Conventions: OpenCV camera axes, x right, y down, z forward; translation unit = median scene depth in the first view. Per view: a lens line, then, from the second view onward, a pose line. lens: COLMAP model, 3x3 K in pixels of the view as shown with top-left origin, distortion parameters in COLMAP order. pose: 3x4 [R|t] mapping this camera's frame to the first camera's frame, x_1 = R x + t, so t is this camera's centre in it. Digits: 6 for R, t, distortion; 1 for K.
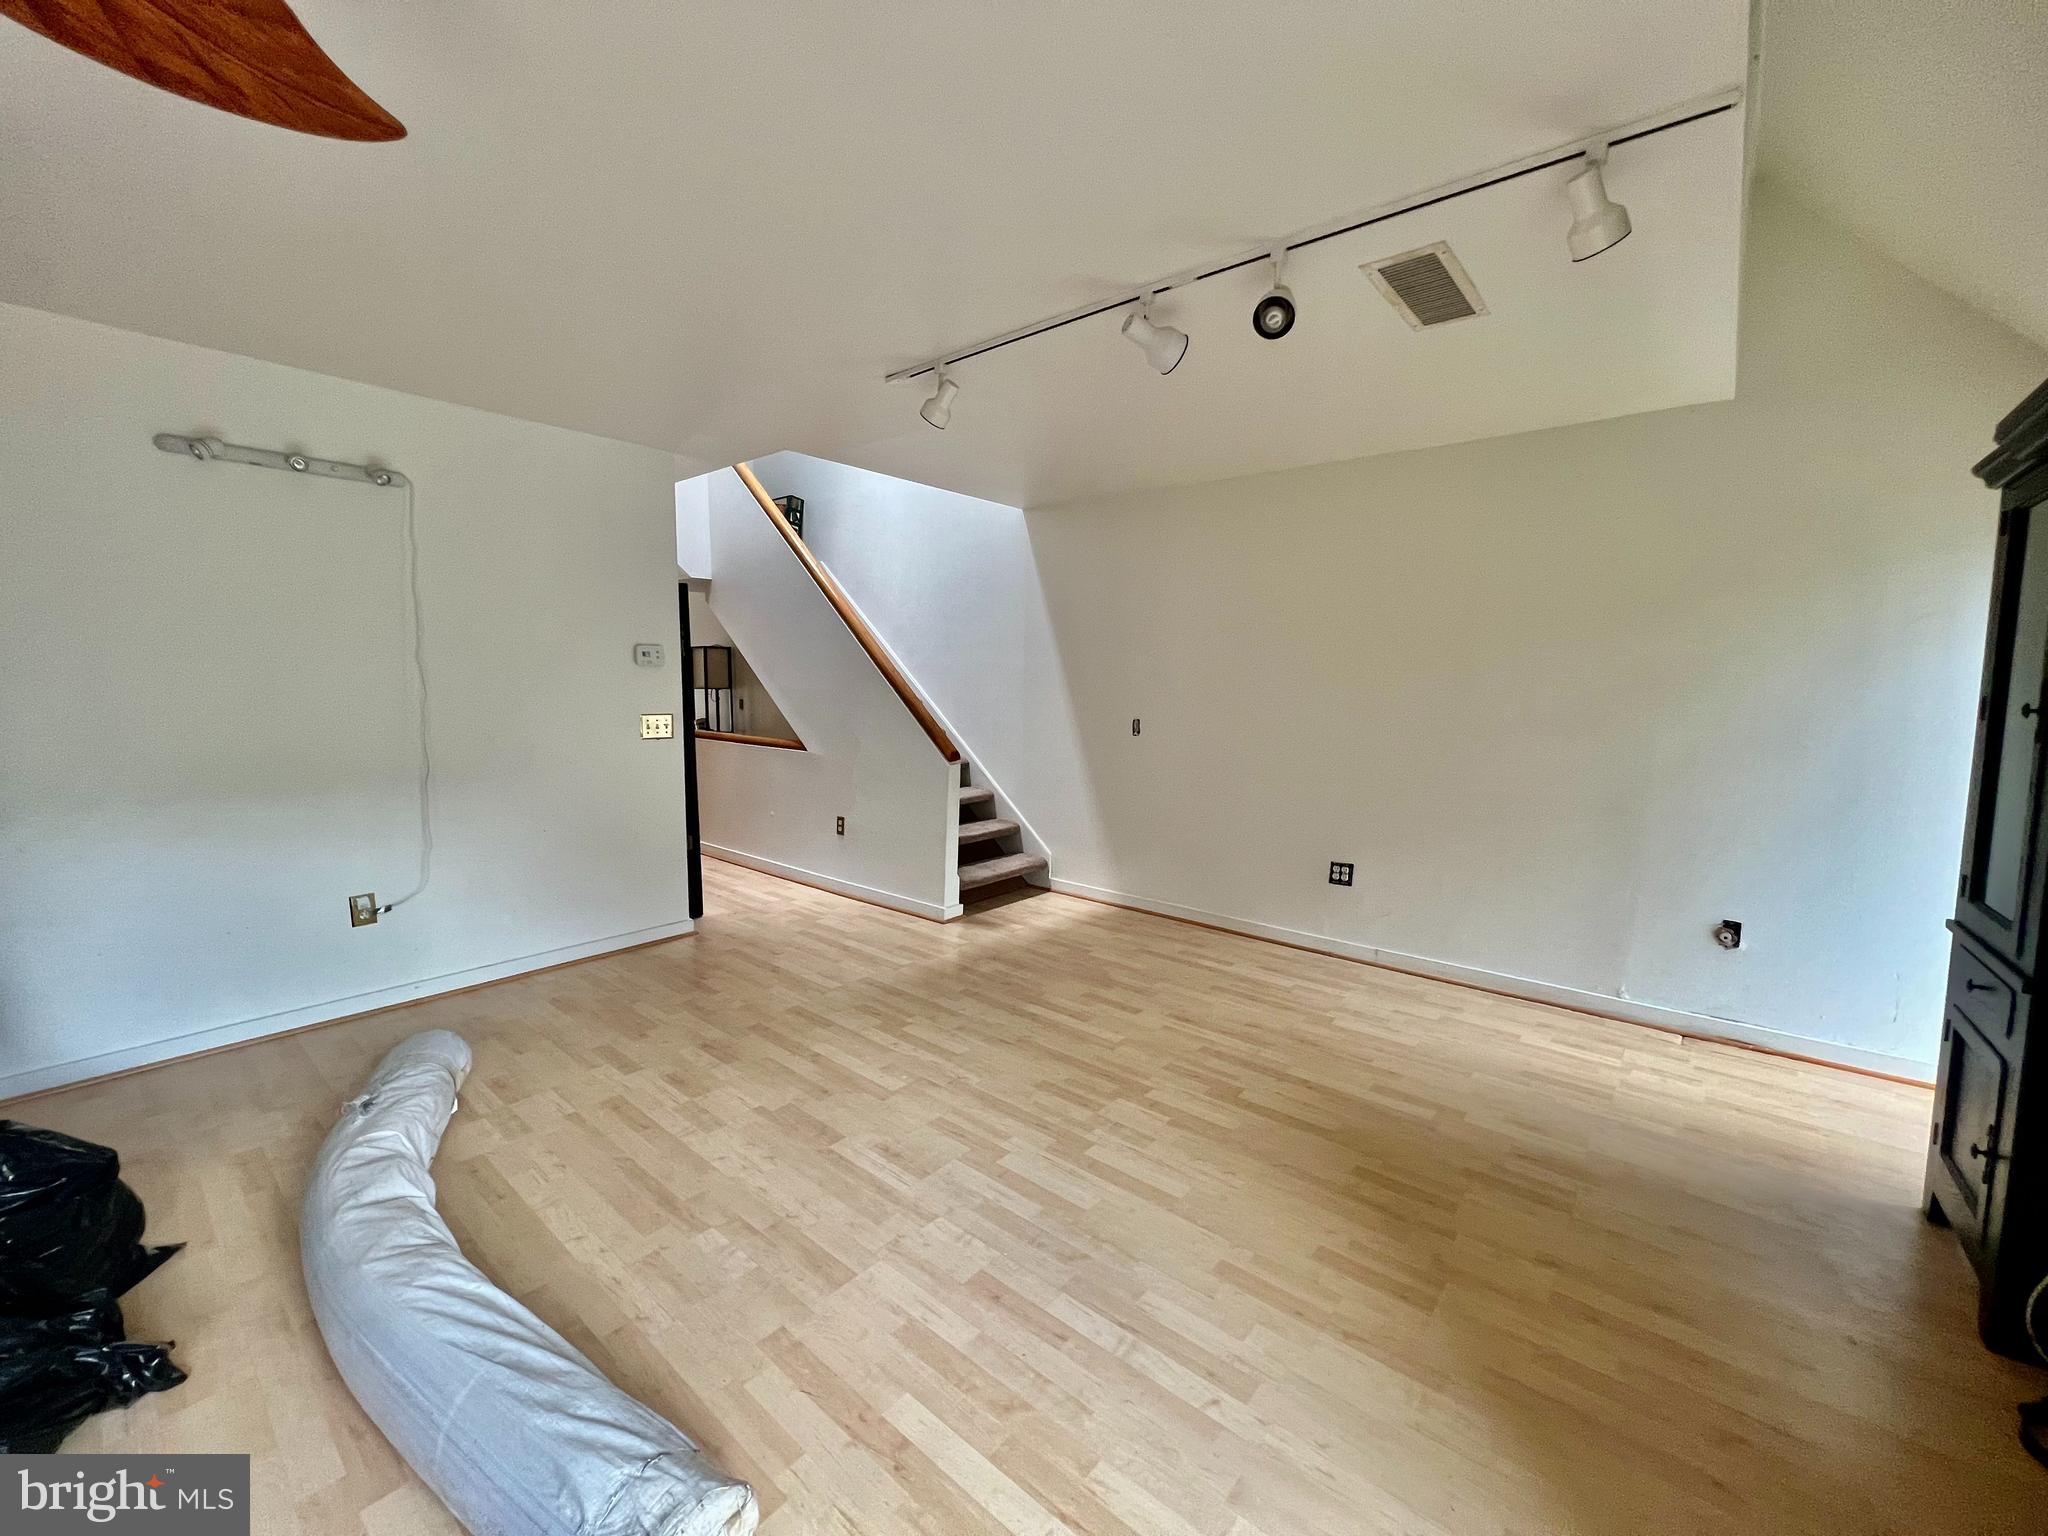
lens RADIAL K [[817.1, 0, 1024.8], [0, 817.1, 757.9], [0, 0, 1]] dist [-0.005695, 0.001513]
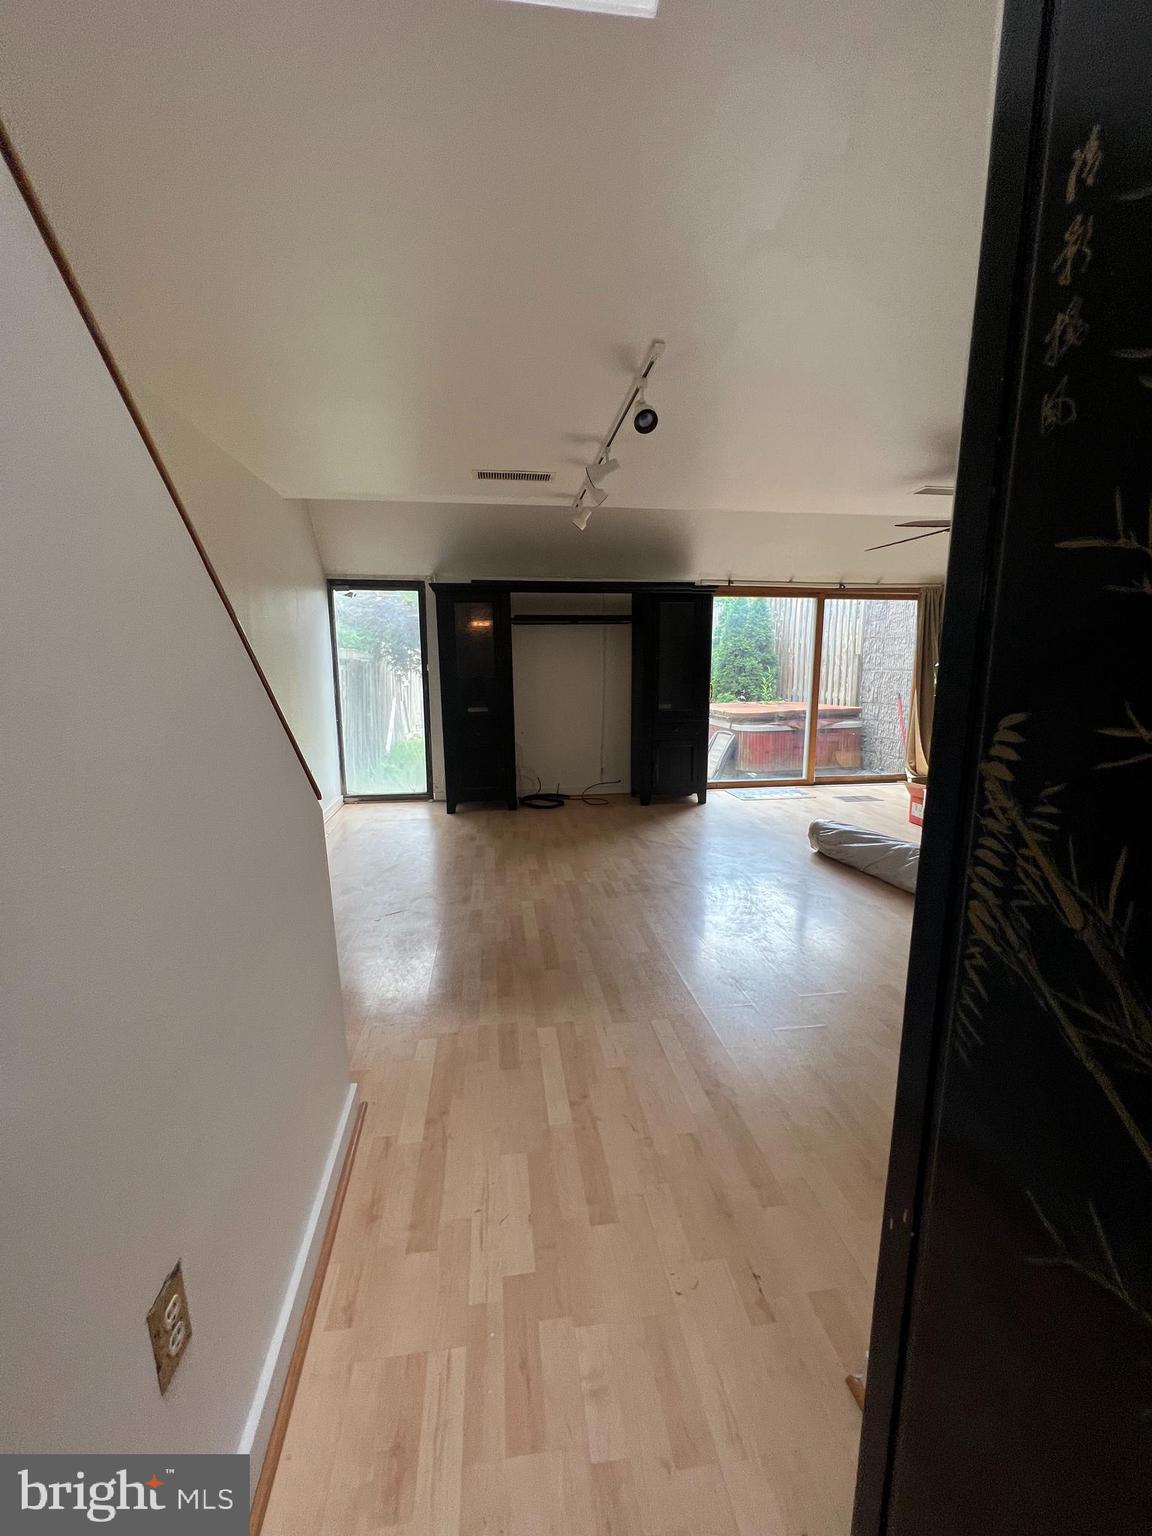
lens RADIAL K [[612.8, 0, 580.7], [0, 612.8, 768.6], [0, 0, 1]] dist [-0.005695, 0.001513]
pose [[-0.744736, -0.118633, 0.656730, -0.538076], [0.059810, 0.968248, 0.242730, -0.113415], [-0.664673, 0.220049, -0.713994, 1.421292]]
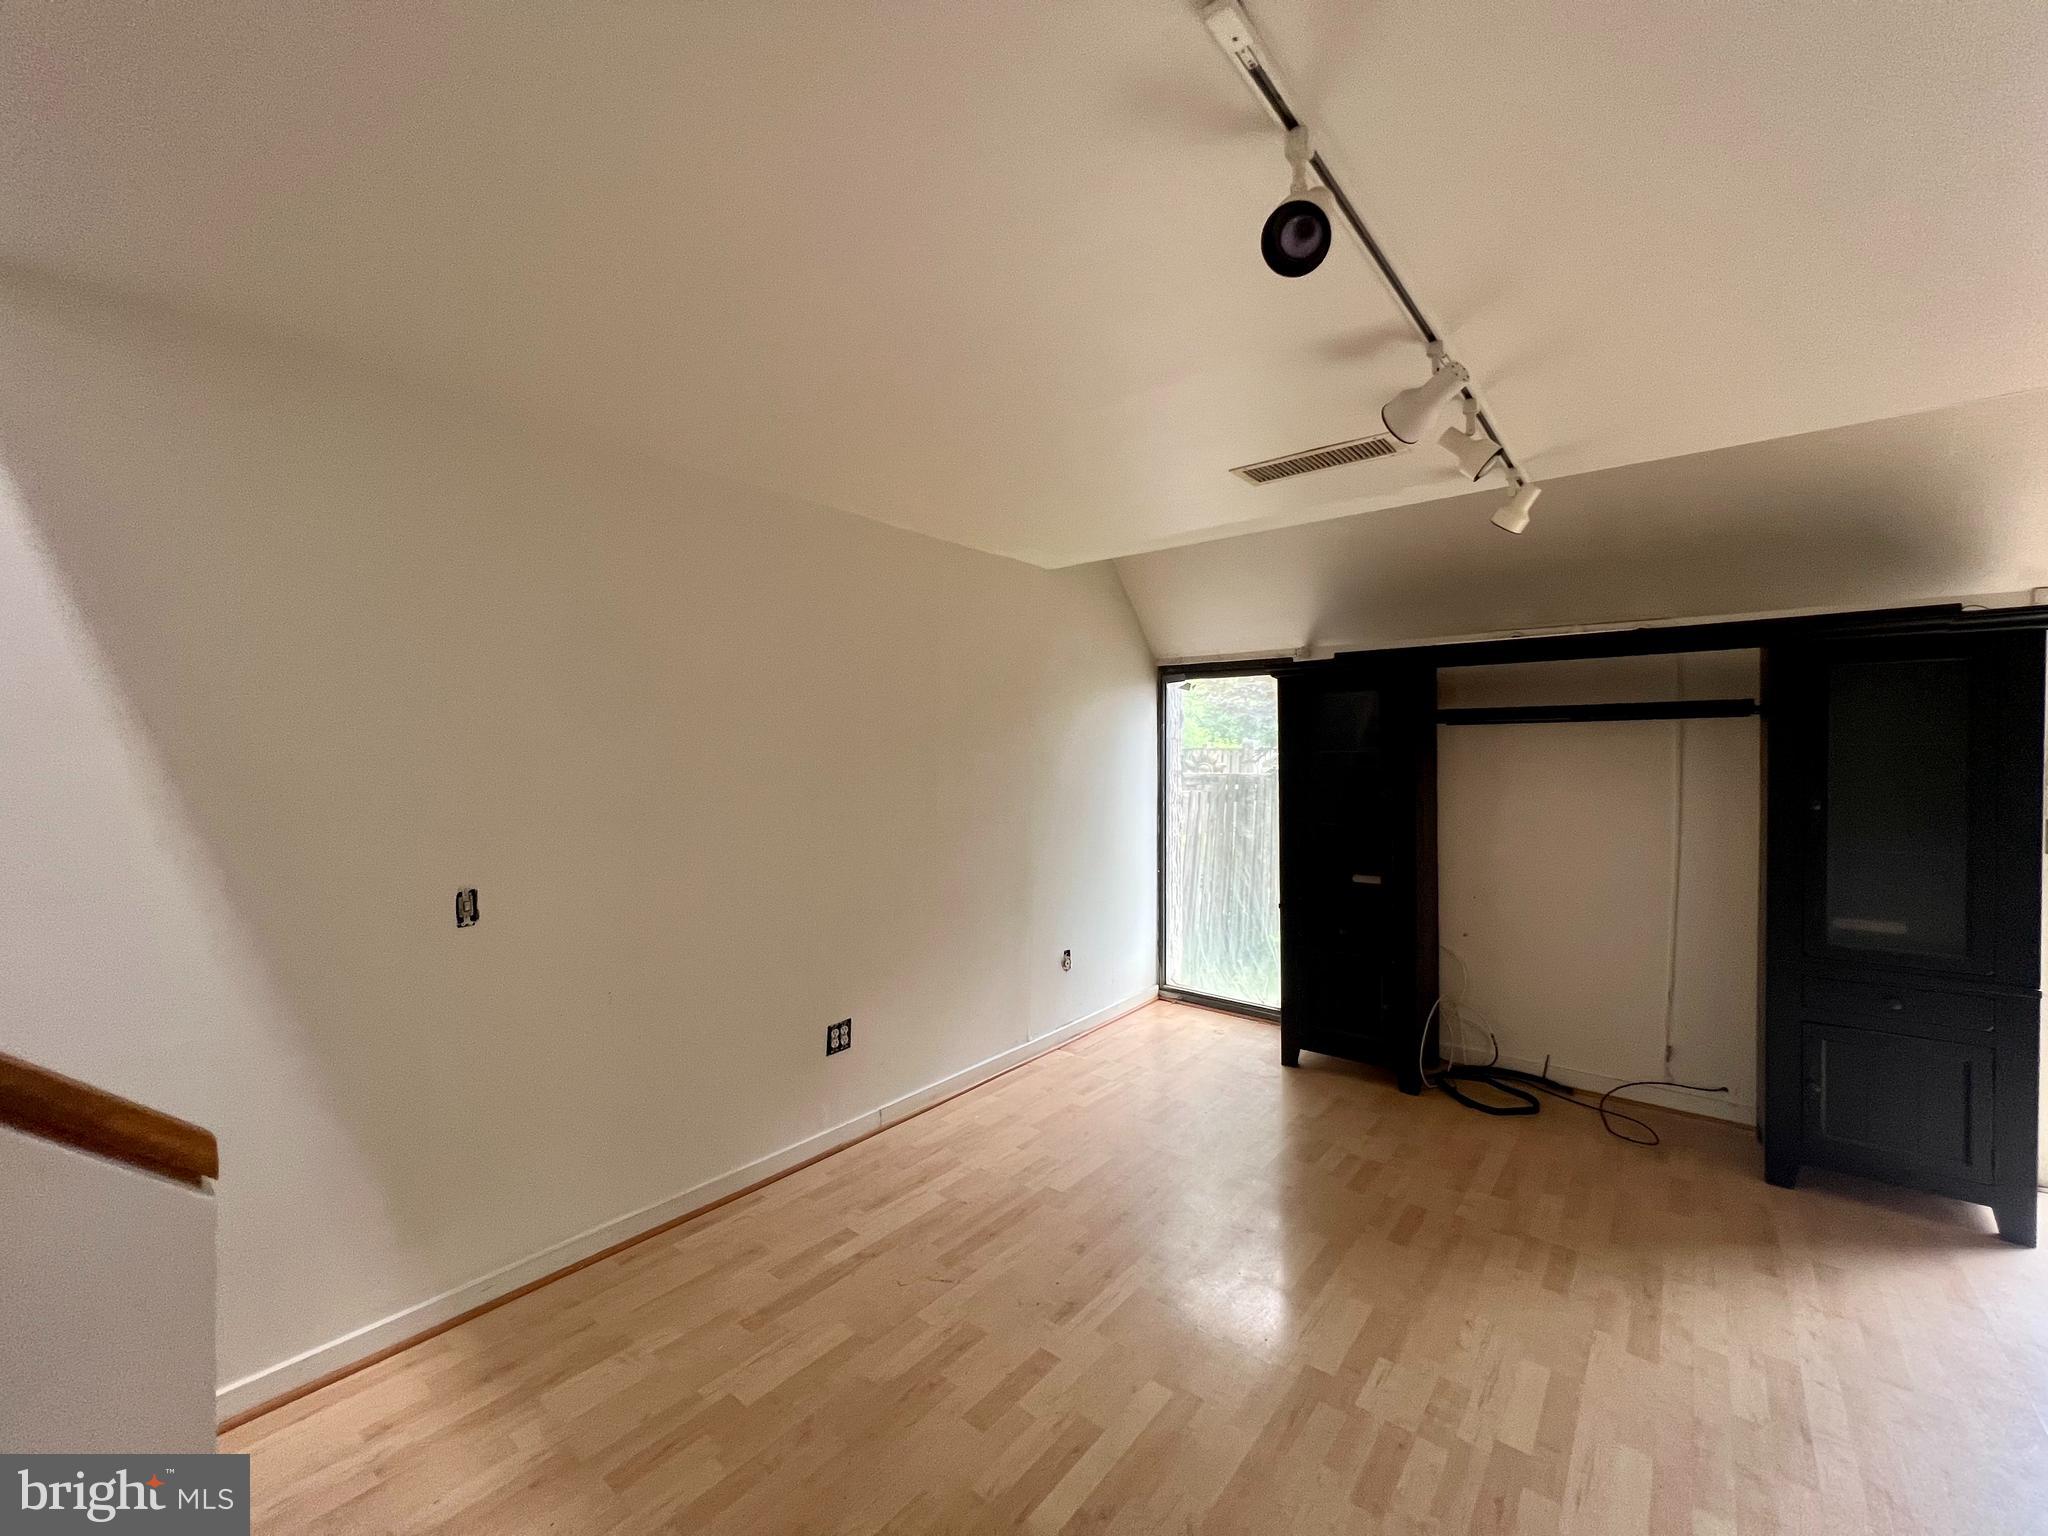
lens RADIAL K [[817.1, 0, 1019.3], [0, 817.1, 765.9], [0, 0, 1]] dist [-0.005695, 0.001513]
pose [[-0.005796, -0.028824, 0.999568, -0.420622], [0.096814, 0.994873, 0.029250, -0.132585], [-0.995286, 0.096942, -0.002976, 0.917917]]
